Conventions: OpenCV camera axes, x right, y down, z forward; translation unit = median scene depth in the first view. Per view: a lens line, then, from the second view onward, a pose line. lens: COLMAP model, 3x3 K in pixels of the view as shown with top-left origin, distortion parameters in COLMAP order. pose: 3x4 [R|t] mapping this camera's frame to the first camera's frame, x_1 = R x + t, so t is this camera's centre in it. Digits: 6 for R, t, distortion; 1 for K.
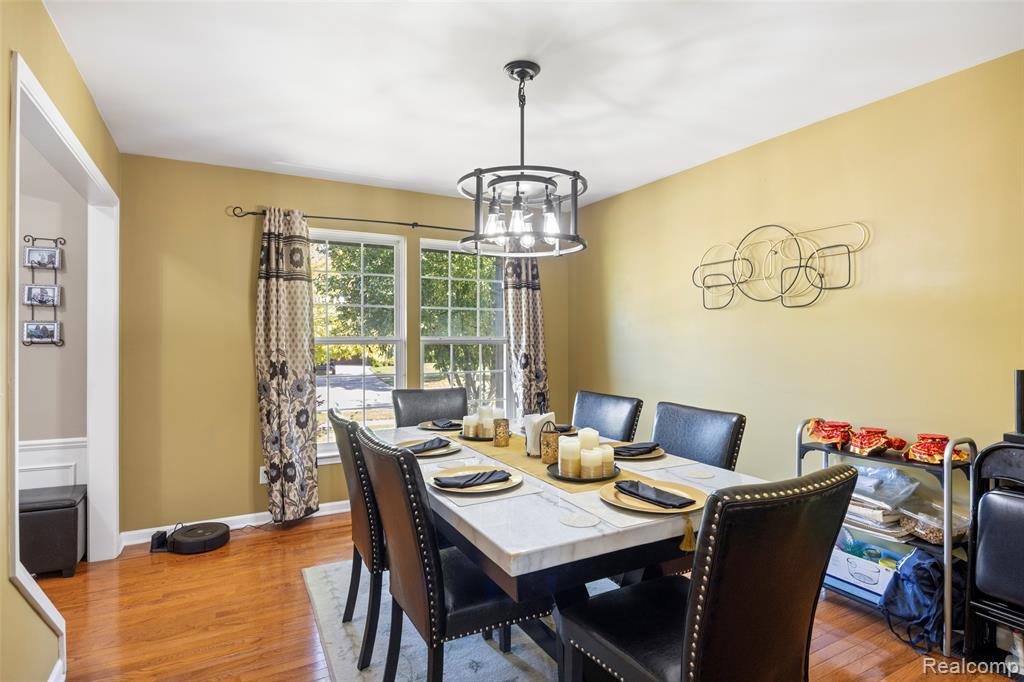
lens RADIAL K [[529.1, 0, 512.0], [0, 529.1, 341.0], [0, 0, 1]] dist [-0.004172, -0.001451]
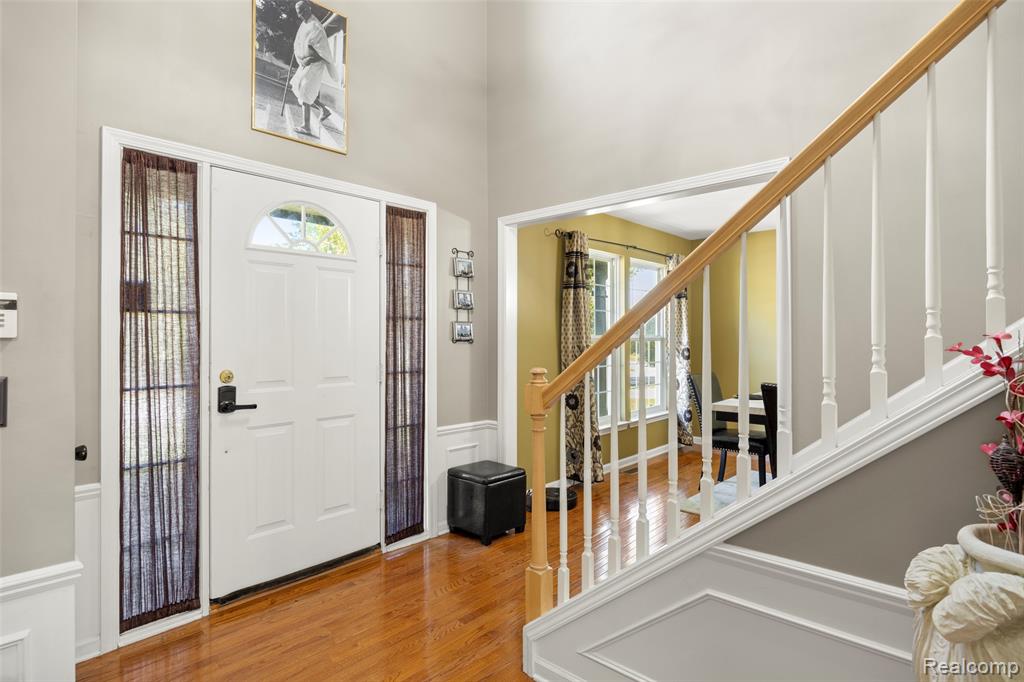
lens RADIAL K [[529.1, 0, 512.0], [0, 529.1, 341.0], [0, 0, 1]] dist [-0.004172, -0.001451]
pose [[0.945526, -0.001385, 0.325545, -1.002483], [-0.001002, 0.999974, 0.007163, -0.003621], [-0.325547, -0.007099, 0.945499, -0.122646]]
